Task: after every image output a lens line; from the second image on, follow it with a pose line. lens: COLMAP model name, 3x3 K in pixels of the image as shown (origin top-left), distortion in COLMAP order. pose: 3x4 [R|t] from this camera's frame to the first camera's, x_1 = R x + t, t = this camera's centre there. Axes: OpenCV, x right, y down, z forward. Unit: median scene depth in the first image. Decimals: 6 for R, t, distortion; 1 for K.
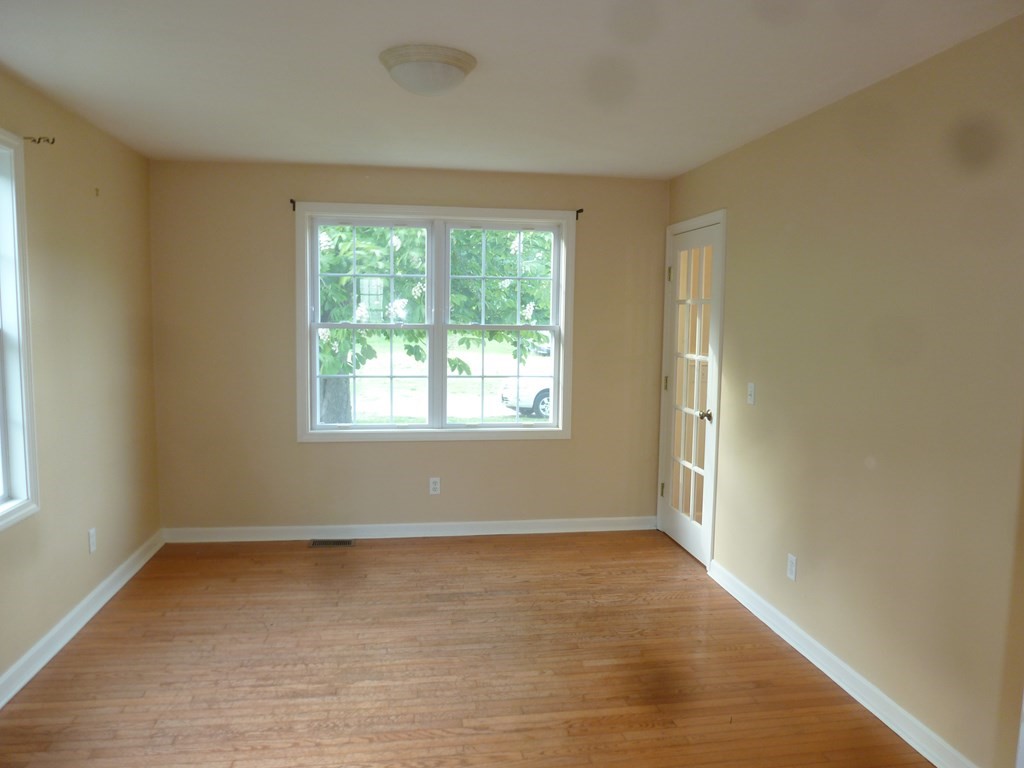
lens RADIAL K [[737.5, 0, 512.0], [0, 737.5, 384.0], [0, 0, 1]] dist [-0.047980, 0.005868]
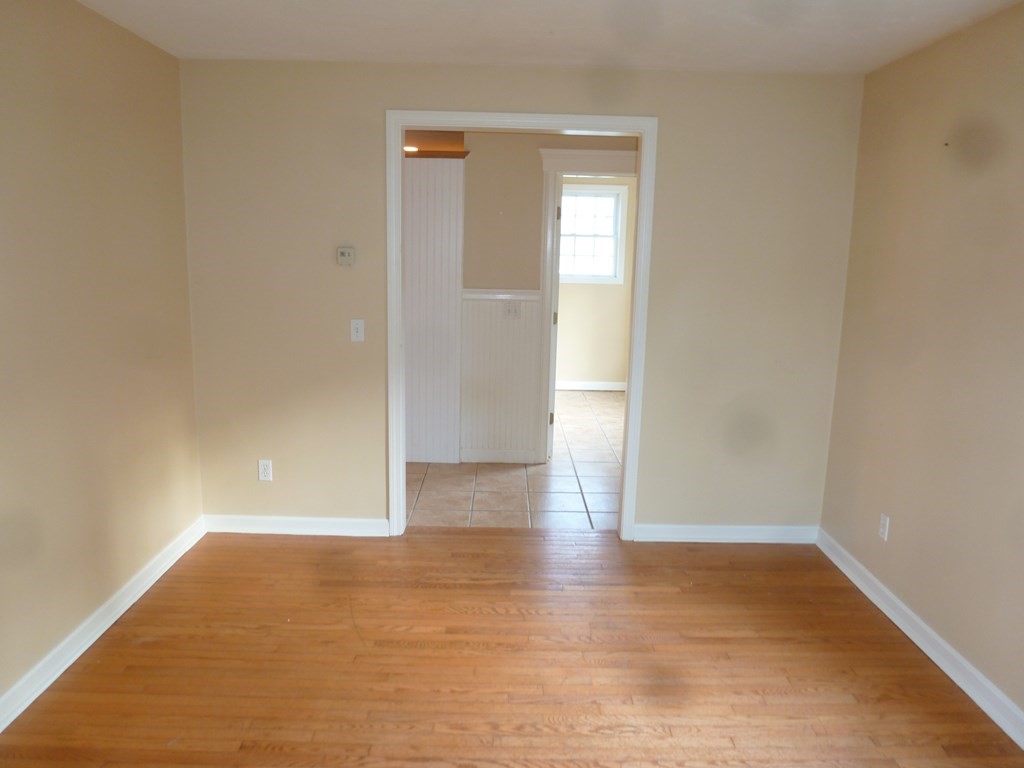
lens RADIAL K [[737.5, 0, 512.0], [0, 737.5, 384.0], [0, 0, 1]] dist [-0.047980, 0.005868]
pose [[-0.988480, -0.063684, 0.137304, -0.189435], [-0.022503, 0.958926, 0.282761, -0.194173], [-0.149672, 0.276414, -0.949312, 1.759157]]
